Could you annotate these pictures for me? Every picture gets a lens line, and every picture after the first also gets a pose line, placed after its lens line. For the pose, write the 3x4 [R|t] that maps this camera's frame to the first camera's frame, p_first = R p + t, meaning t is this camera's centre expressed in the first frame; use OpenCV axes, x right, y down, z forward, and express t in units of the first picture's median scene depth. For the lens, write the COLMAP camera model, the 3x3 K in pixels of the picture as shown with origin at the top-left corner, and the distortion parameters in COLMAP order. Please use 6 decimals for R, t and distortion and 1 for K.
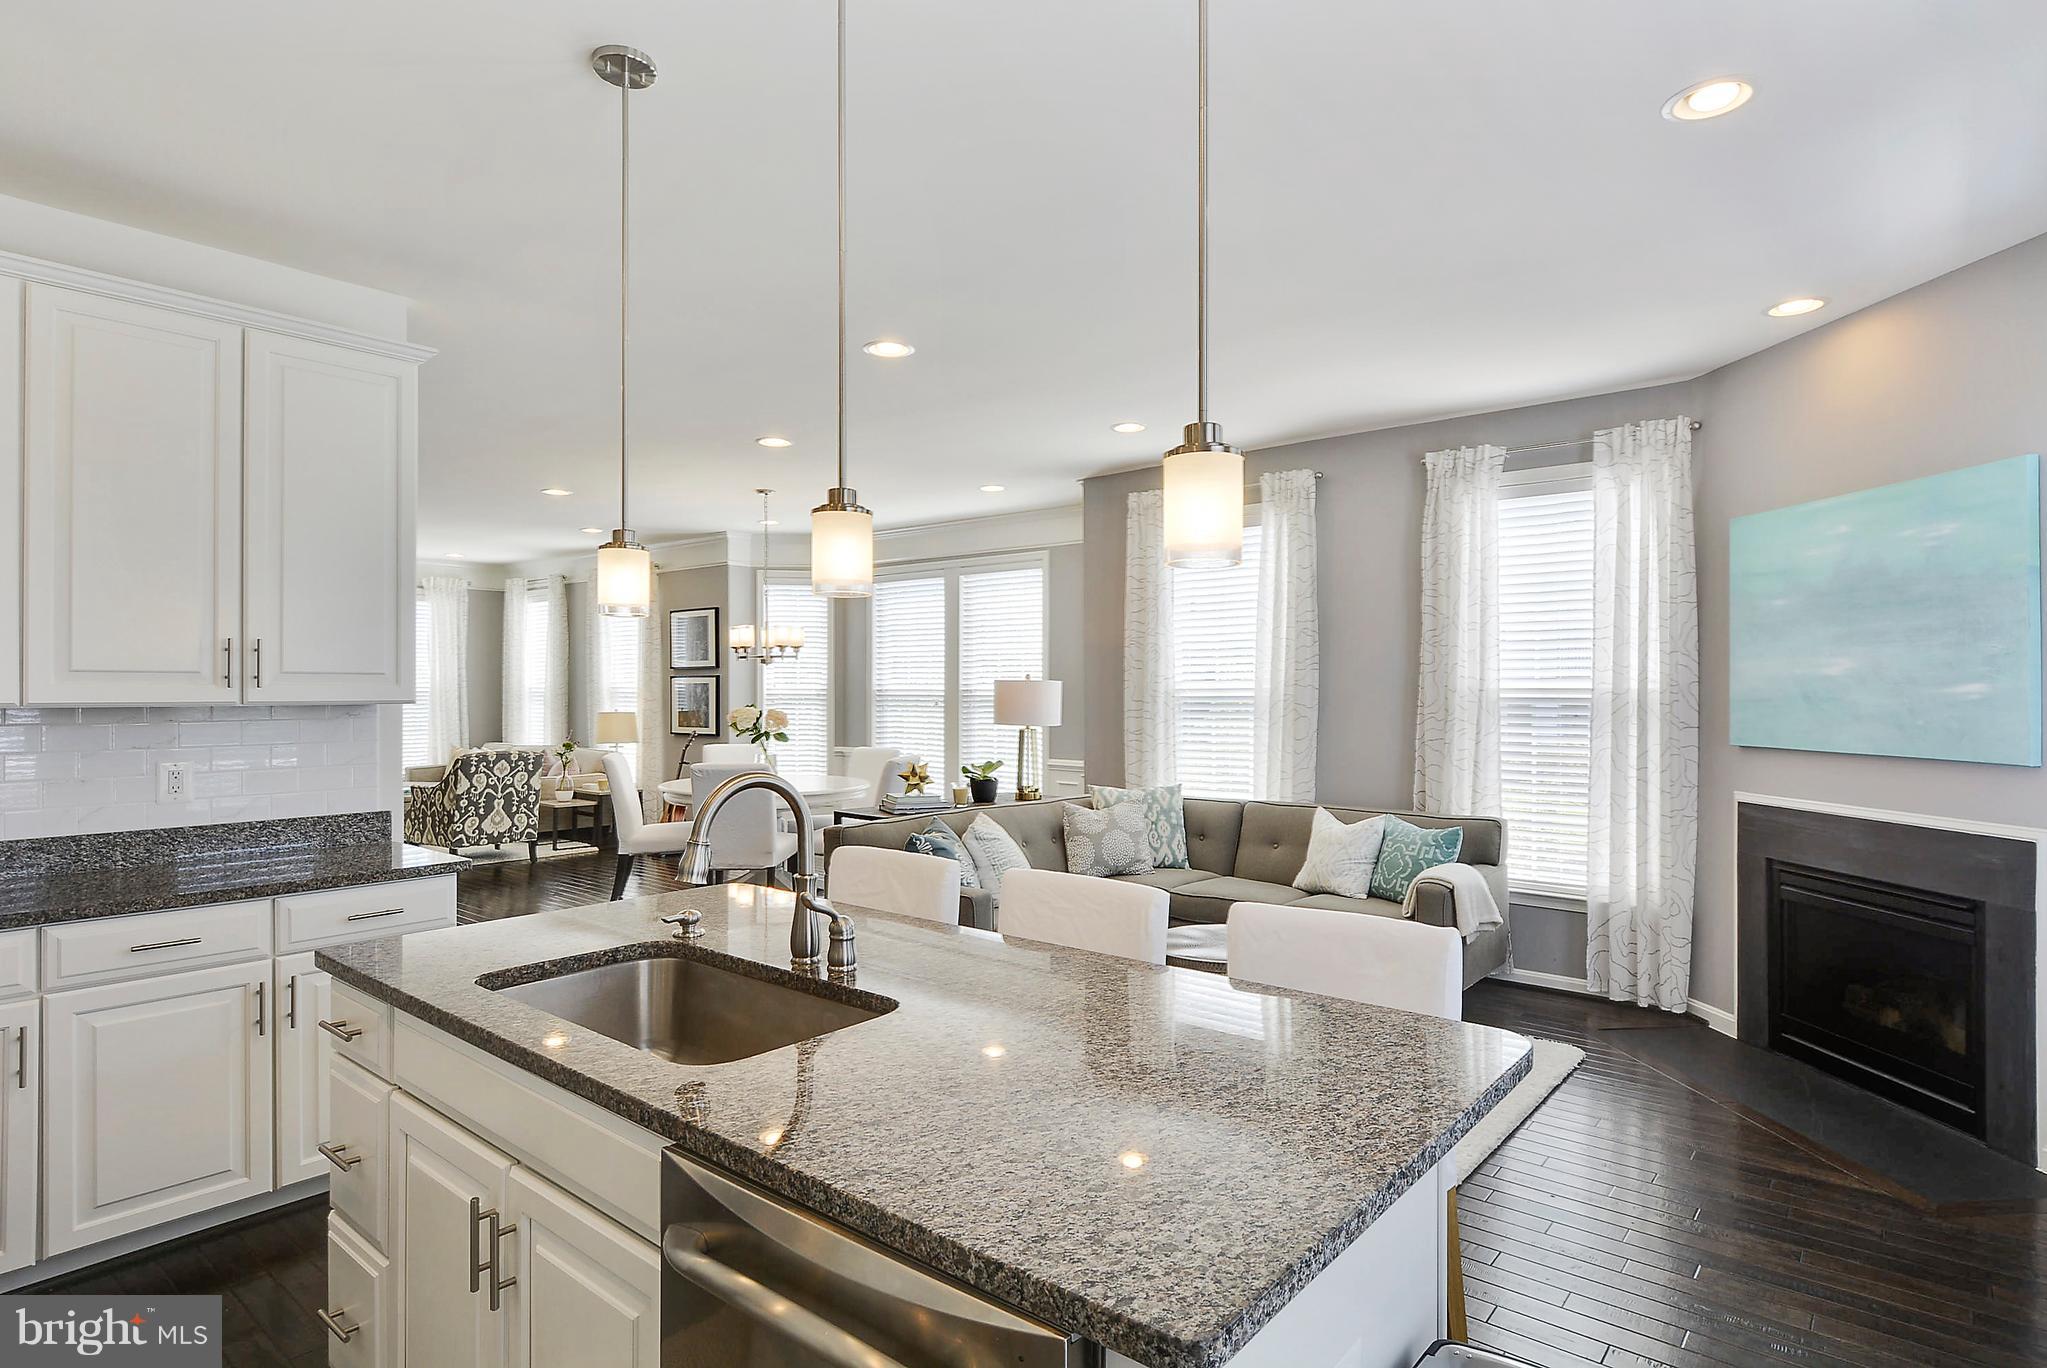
lens RADIAL K [[1084.9, 0, 1044.4], [0, 1084.9, 694.4], [0, 0, 1]] dist [0.012213, -0.013042]
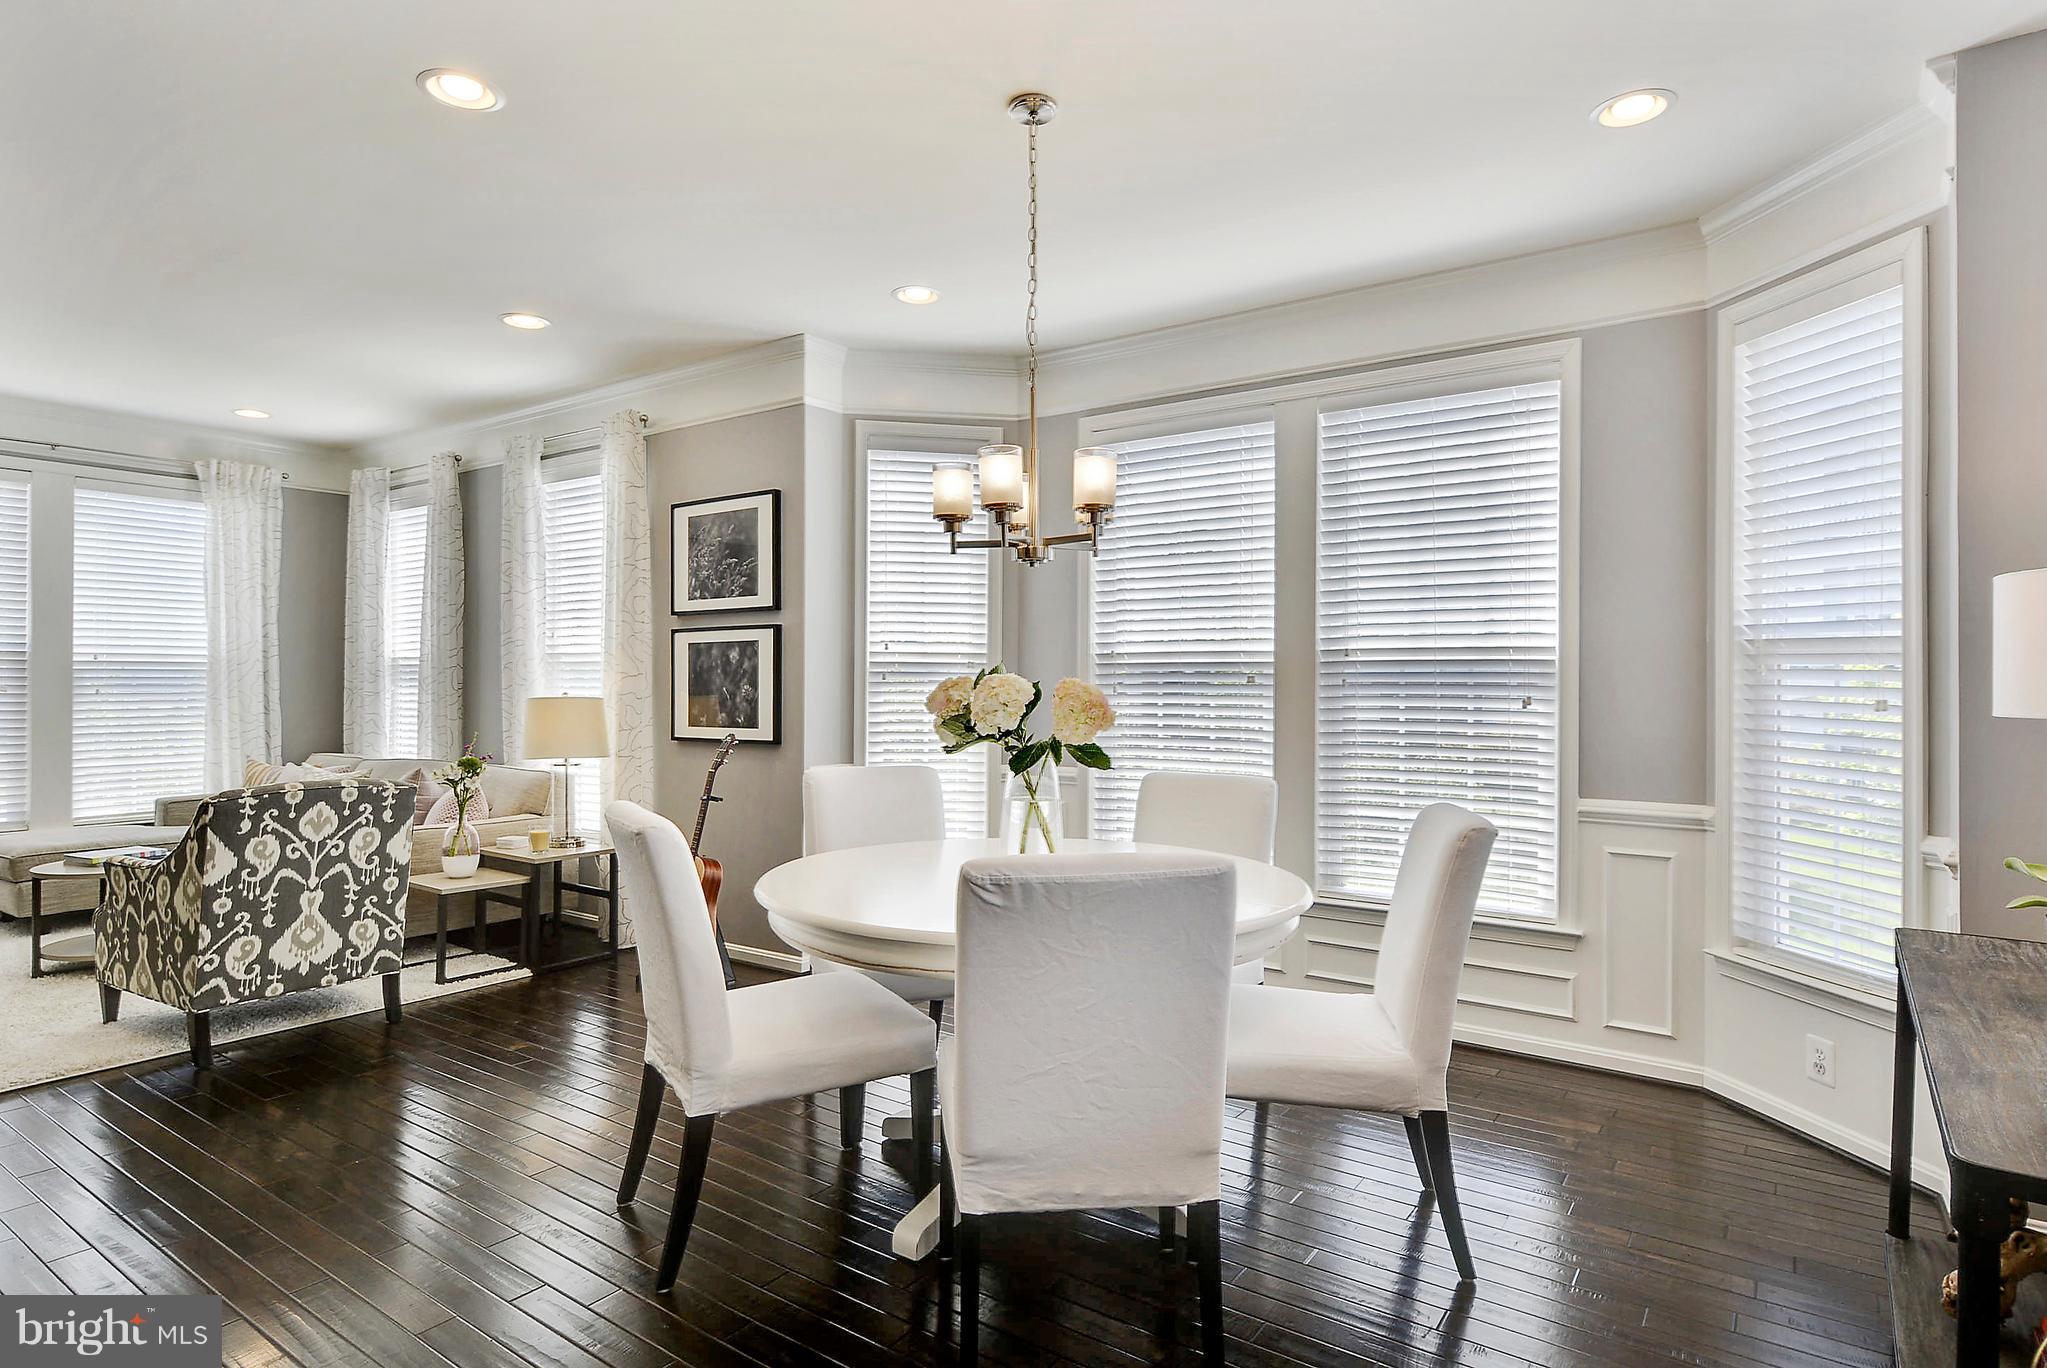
lens RADIAL K [[1084.9, 0, 1038.7], [0, 1084.9, 682.7], [0, 0, 1]] dist [0.012213, -0.013042]
pose [[0.996141, 0.003402, 0.087702, -0.236775], [-0.002757, 0.999968, -0.007473, 0.013910], [-0.087724, 0.007202, 0.996119, 0.511960]]
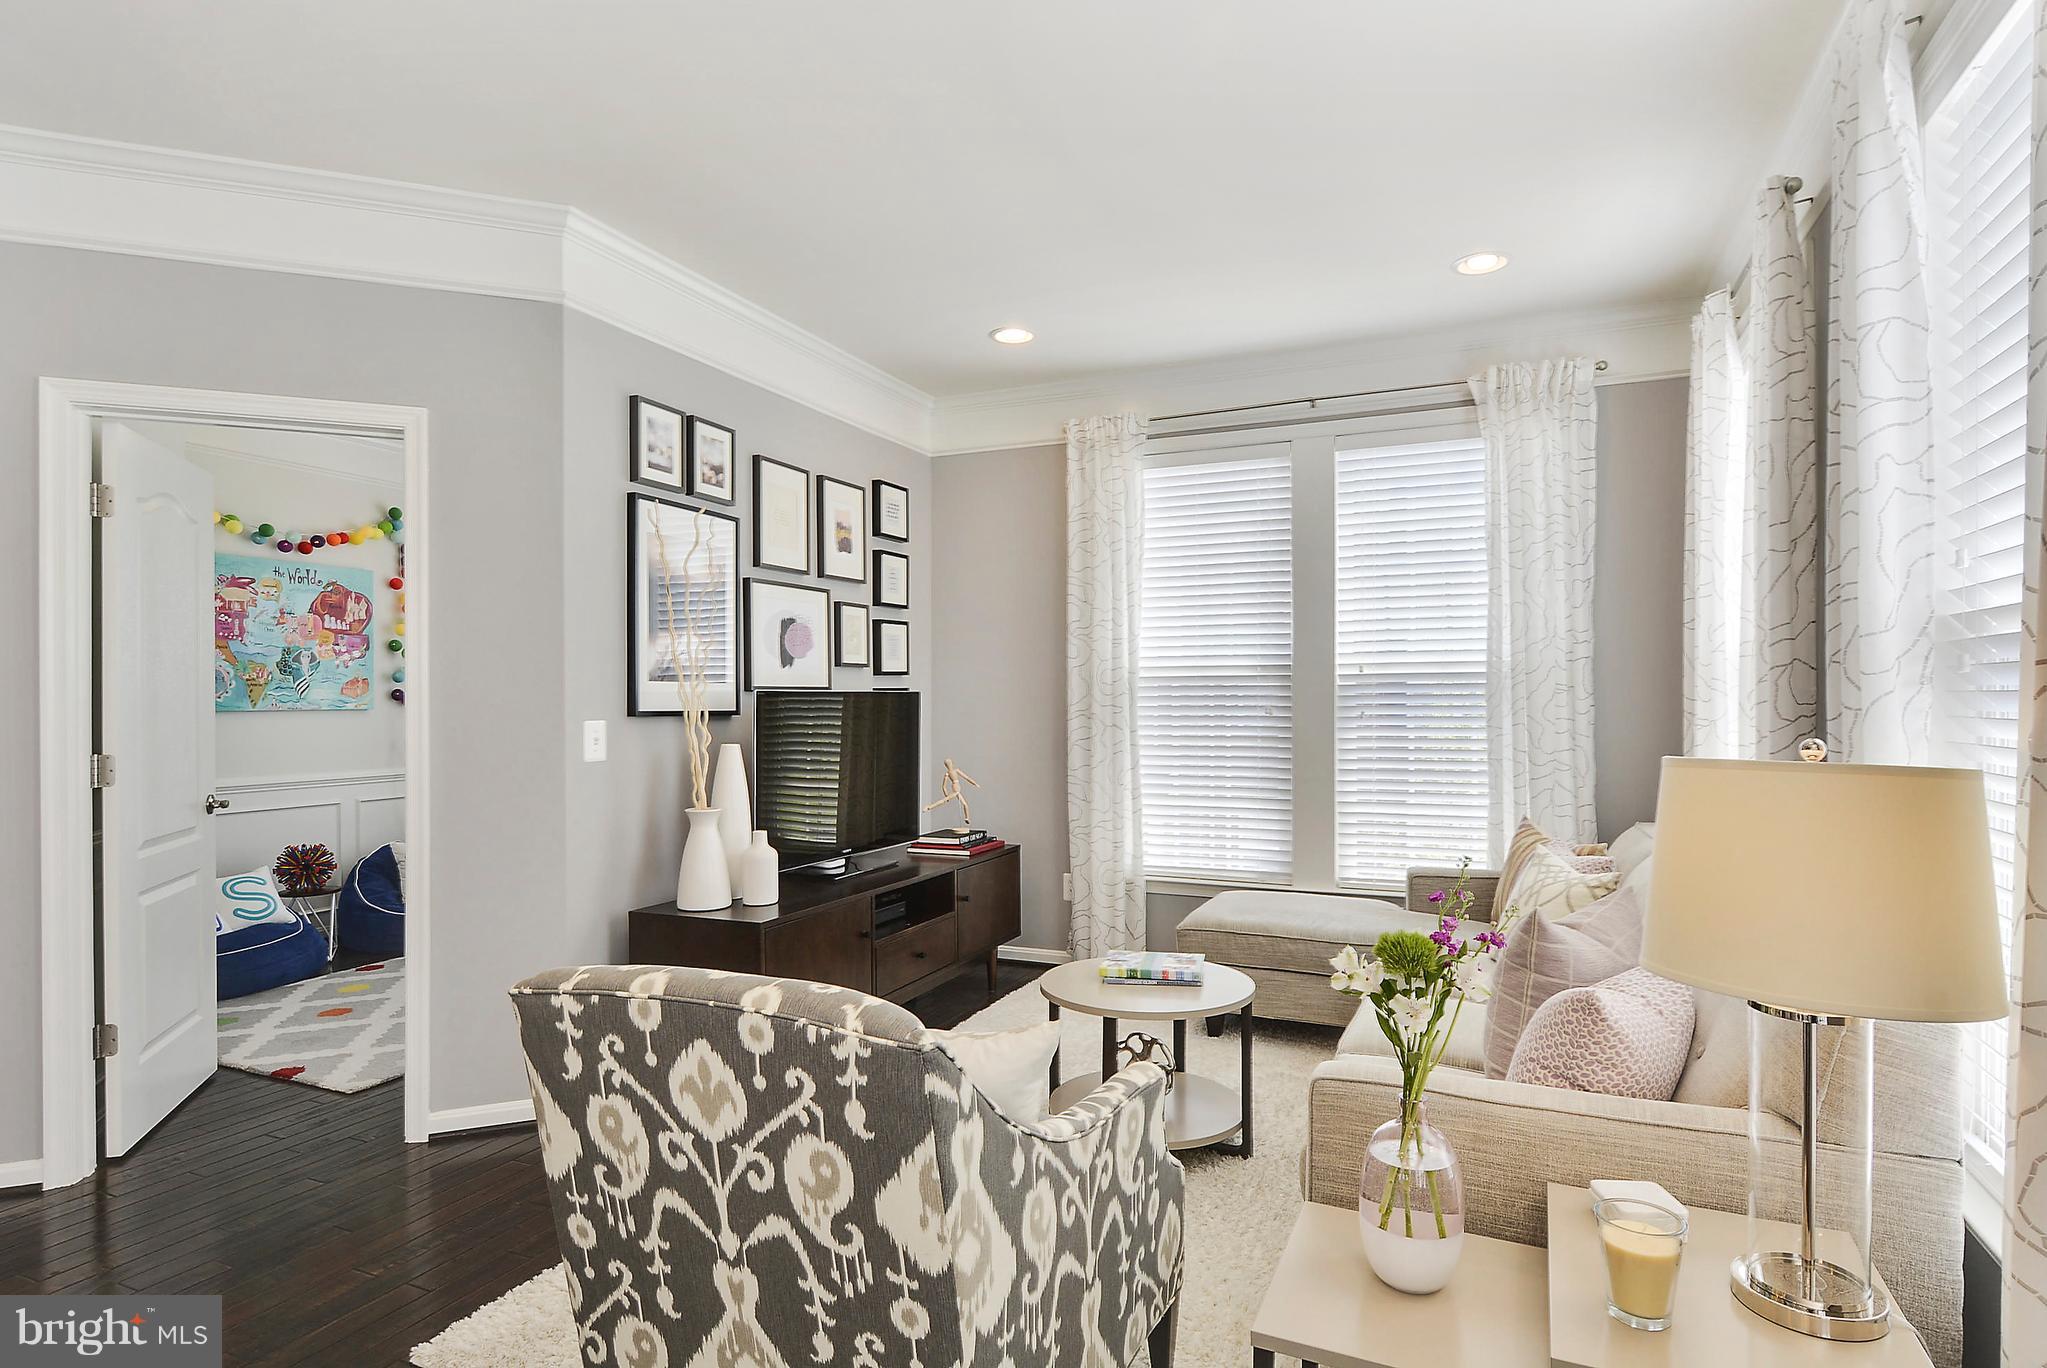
lens RADIAL K [[1084.9, 0, 1040.9], [0, 1084.9, 690.3], [0, 0, 1]] dist [0.012213, -0.013042]
pose [[0.276897, -0.006832, -0.960875, -0.313968], [-0.003616, 0.999960, -0.008151, 0.009299], [0.960893, 0.005731, 0.276862, 0.955719]]
